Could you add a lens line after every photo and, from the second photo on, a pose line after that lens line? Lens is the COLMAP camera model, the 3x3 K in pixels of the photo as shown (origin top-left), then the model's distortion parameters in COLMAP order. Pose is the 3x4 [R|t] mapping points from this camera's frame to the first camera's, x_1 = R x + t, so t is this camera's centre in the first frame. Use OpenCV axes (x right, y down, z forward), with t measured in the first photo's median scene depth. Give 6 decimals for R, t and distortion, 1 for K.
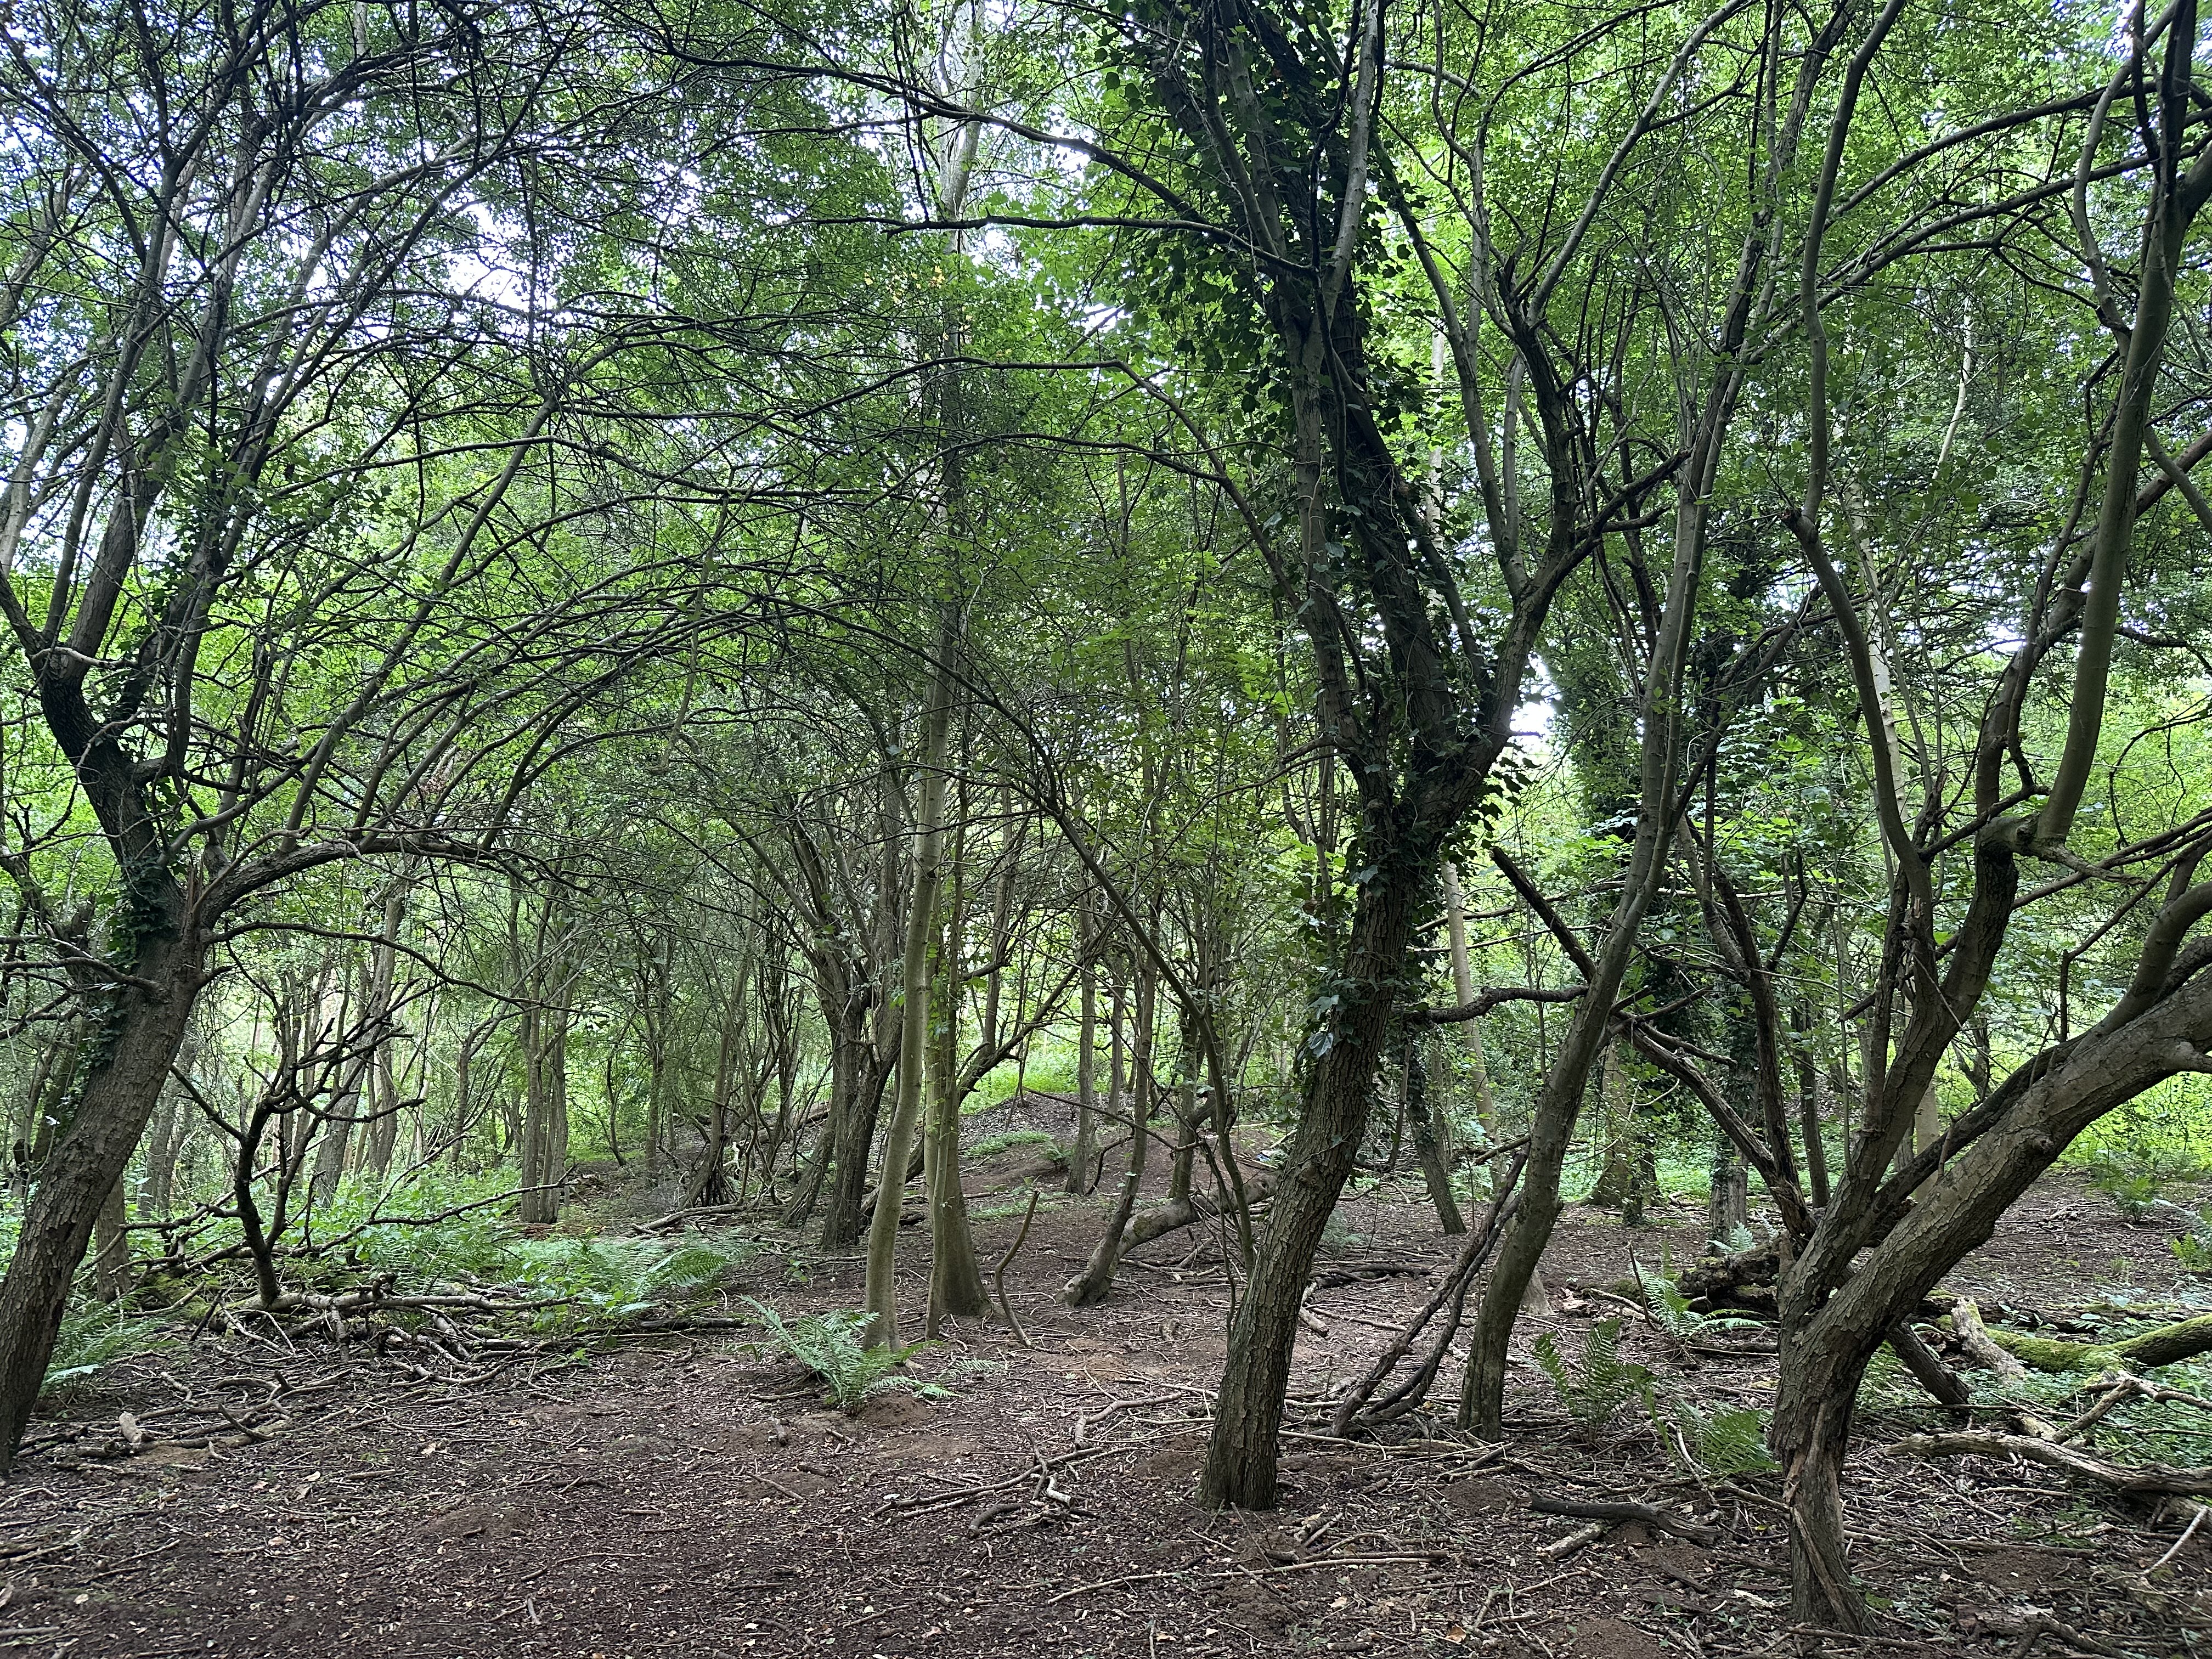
lens RADIAL K [[1499.0, 0, 1106.0], [0, 1499.0, 829.5], [0, 0, 1]] dist [0.001476, -0.039065]
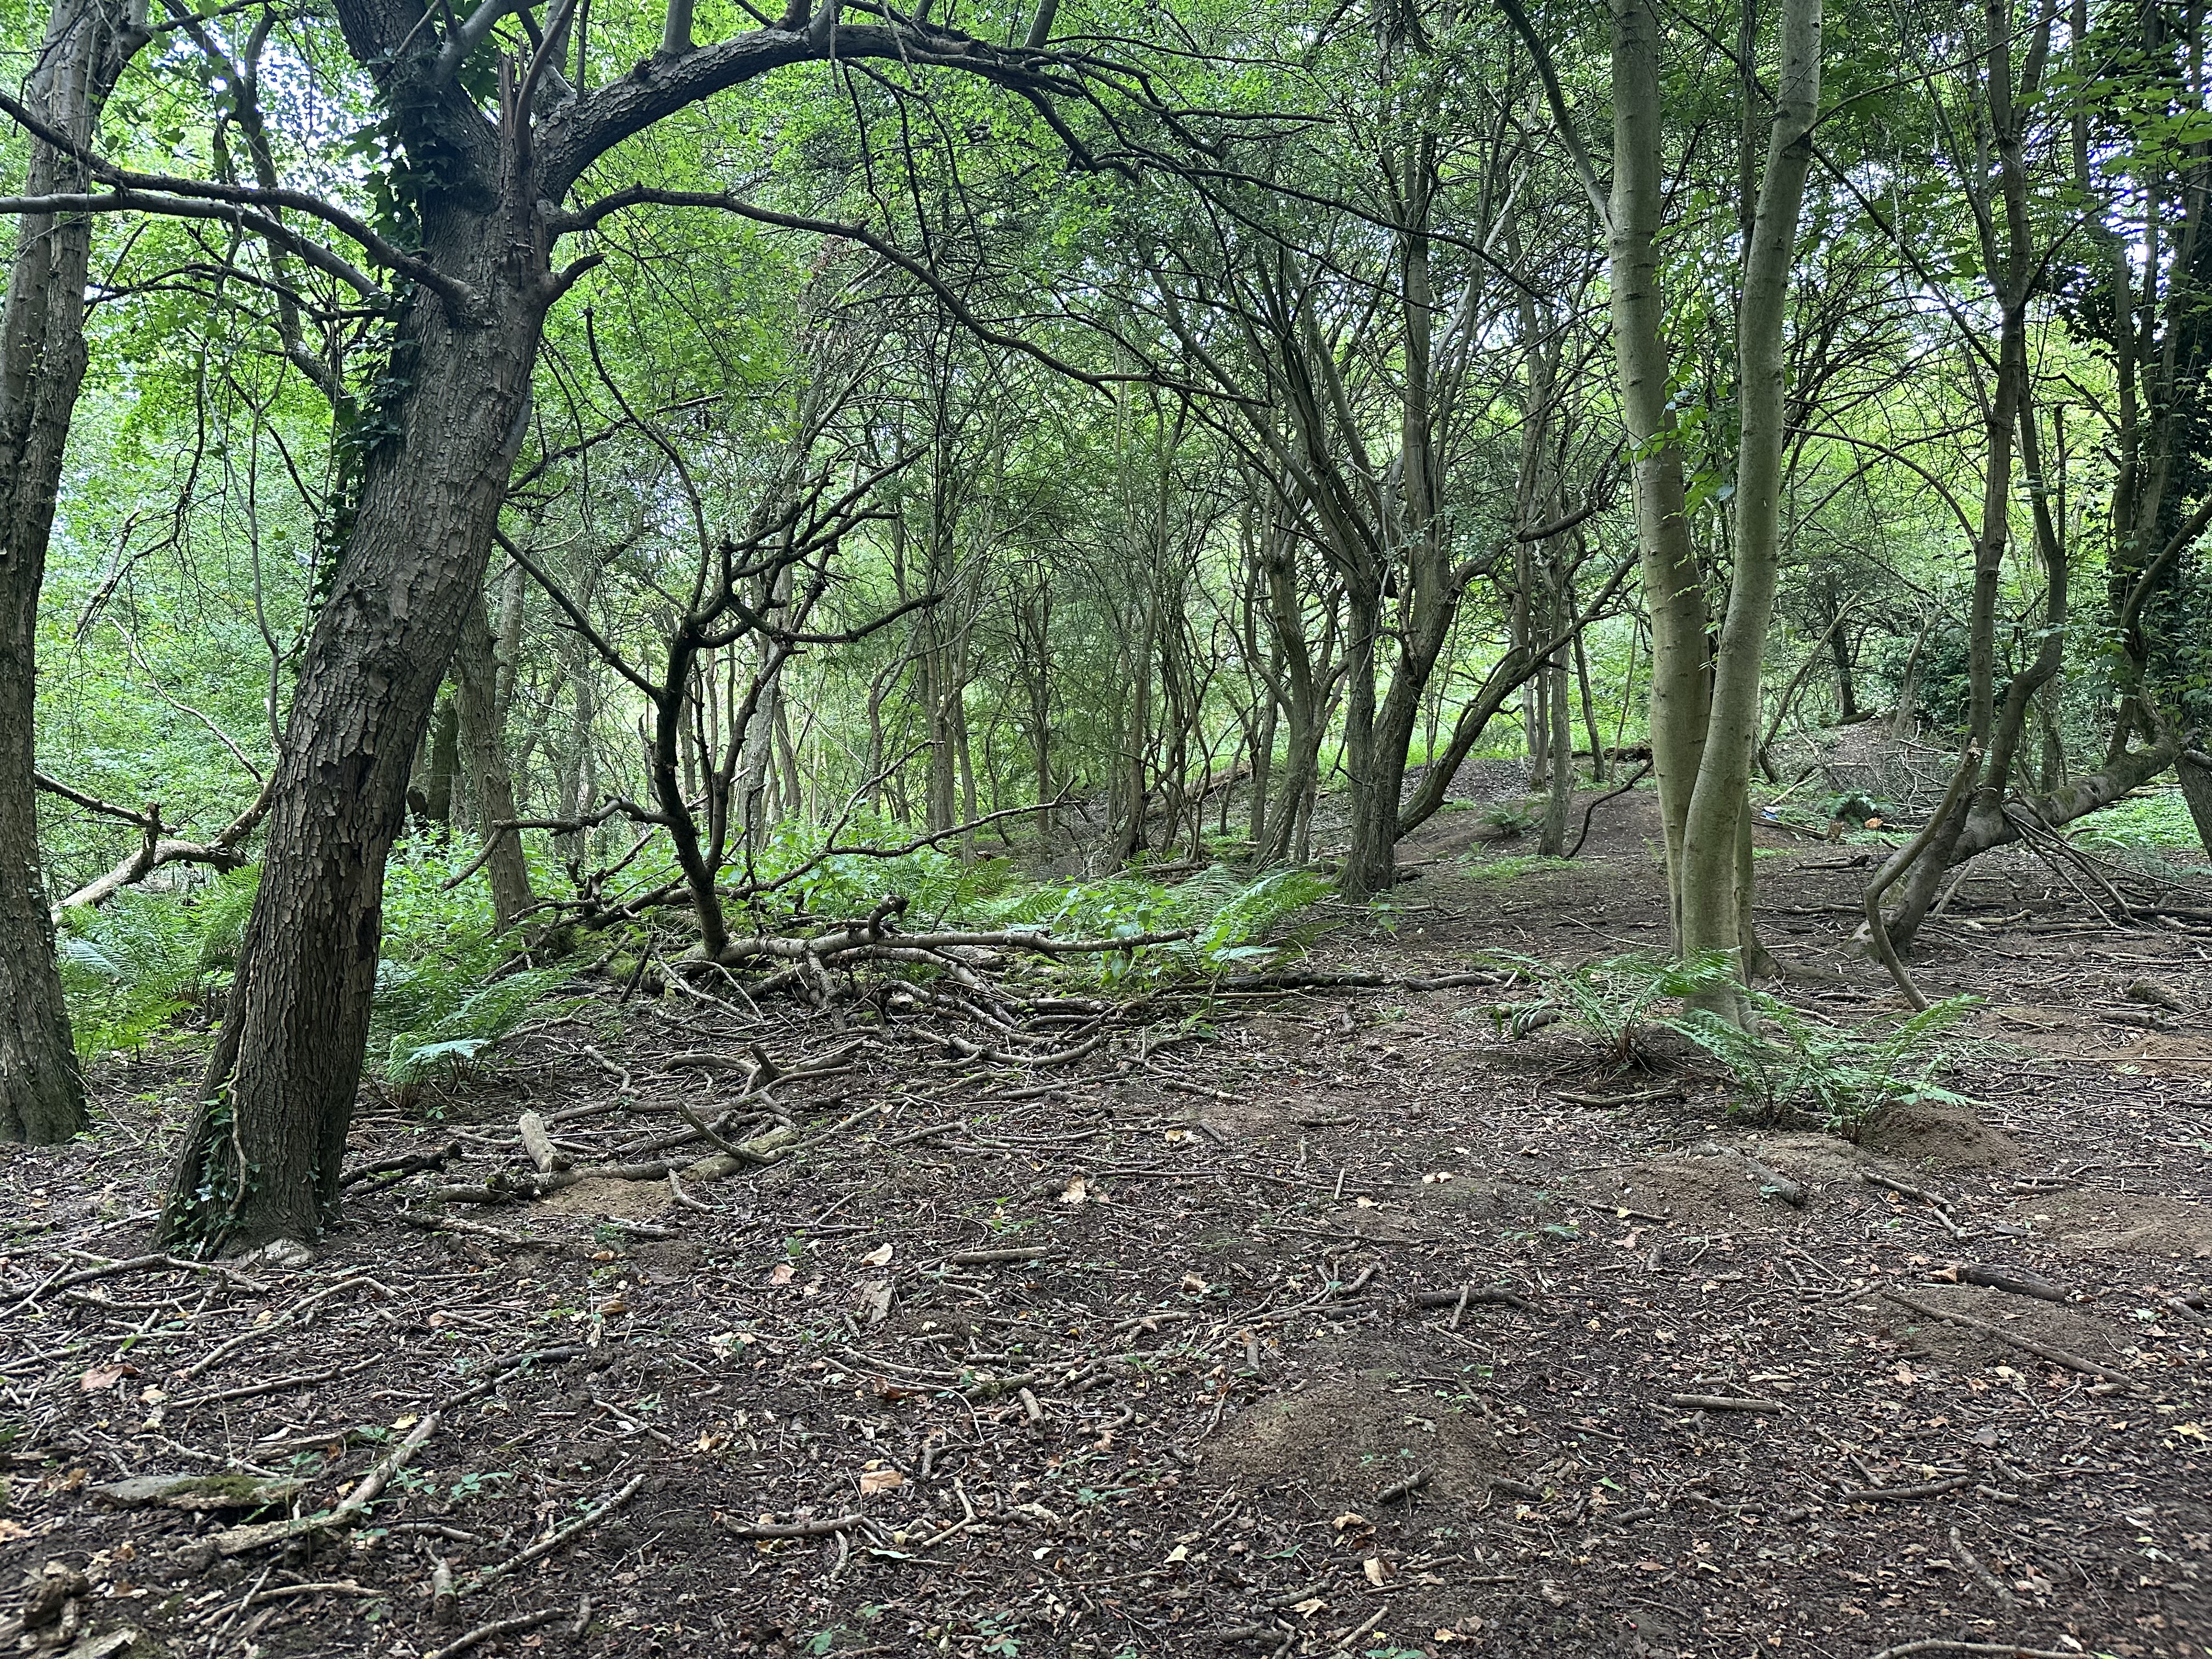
lens RADIAL K [[1526.2, 0, 1104.1], [0, 1526.2, 840.3], [0, 0, 1]] dist [0.027357, -0.047402]
pose [[0.974545, -0.015747, -0.223638, -0.270945], [0.062349, 0.977215, 0.202889, 0.160755], [0.215347, -0.211668, 0.953322, 0.442203]]
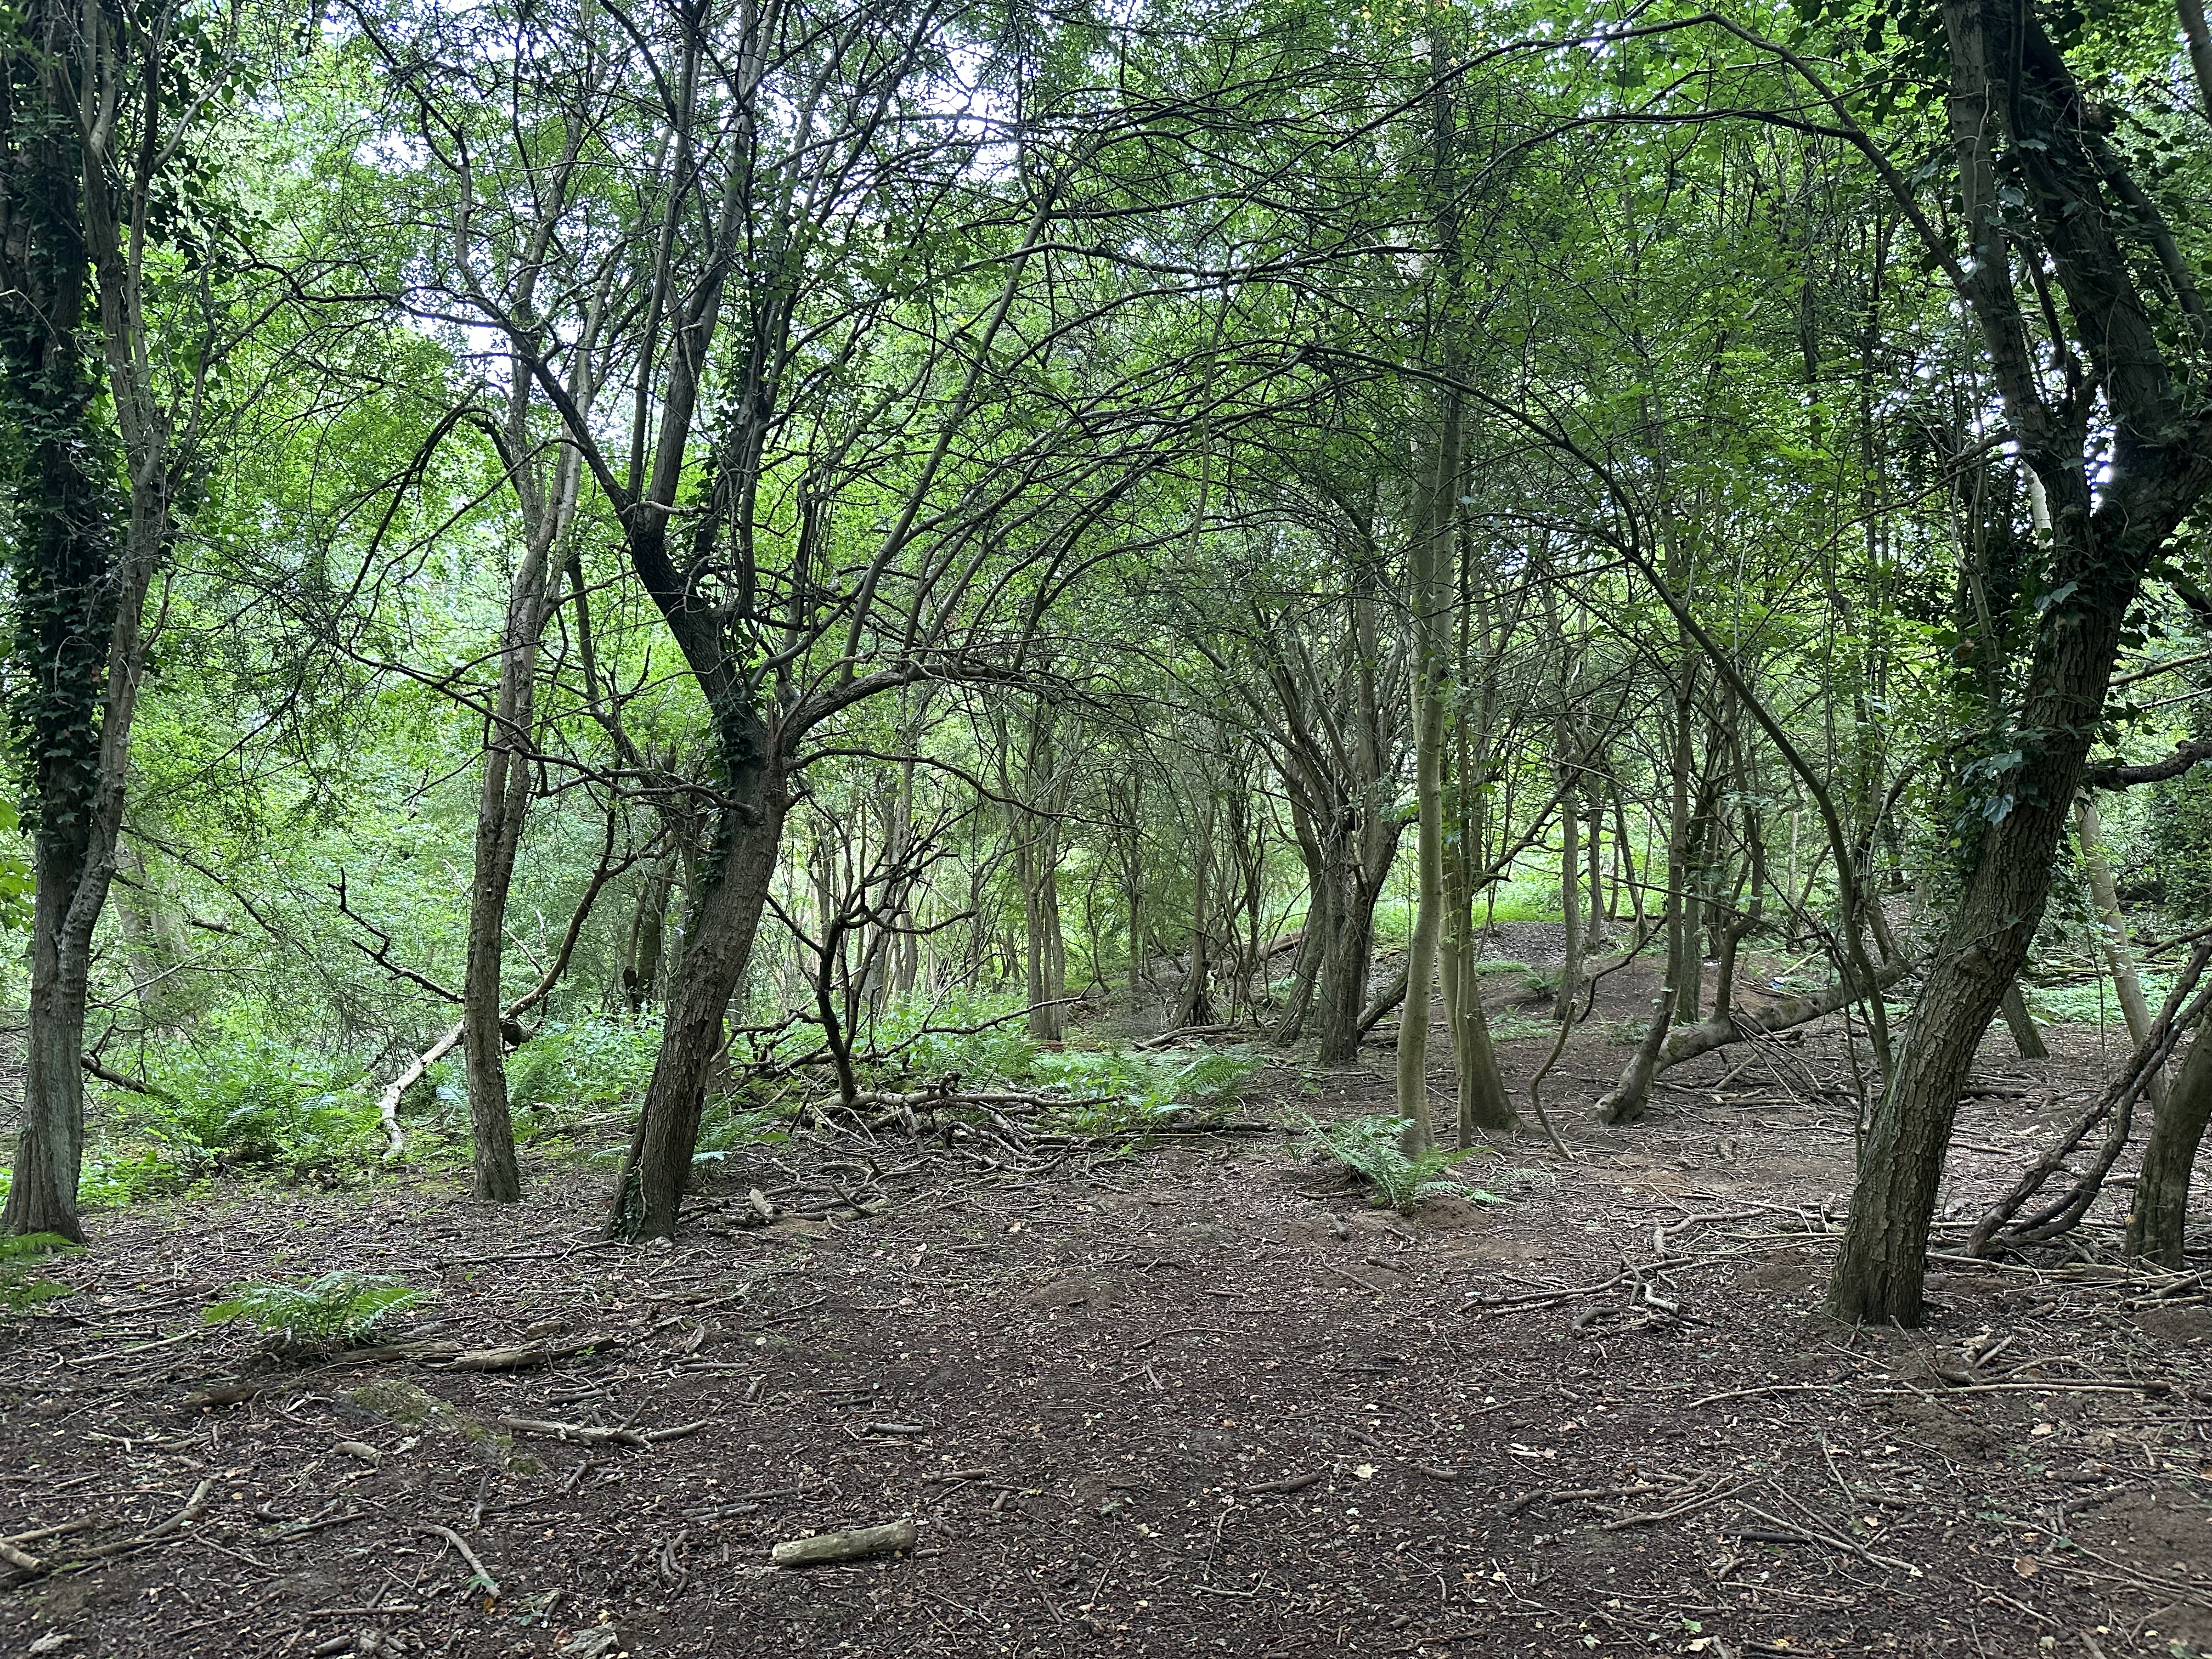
lens RADIAL K [[1474.1, 0, 1081.7], [0, 1474.1, 844.1], [0, 0, 1]] dist [0.032970, -0.071175]
pose [[0.950665, -0.033520, -0.308404, -0.058570], [0.069428, 0.991918, 0.106204, 0.025894], [0.302351, -0.122376, 0.945308, 0.034019]]
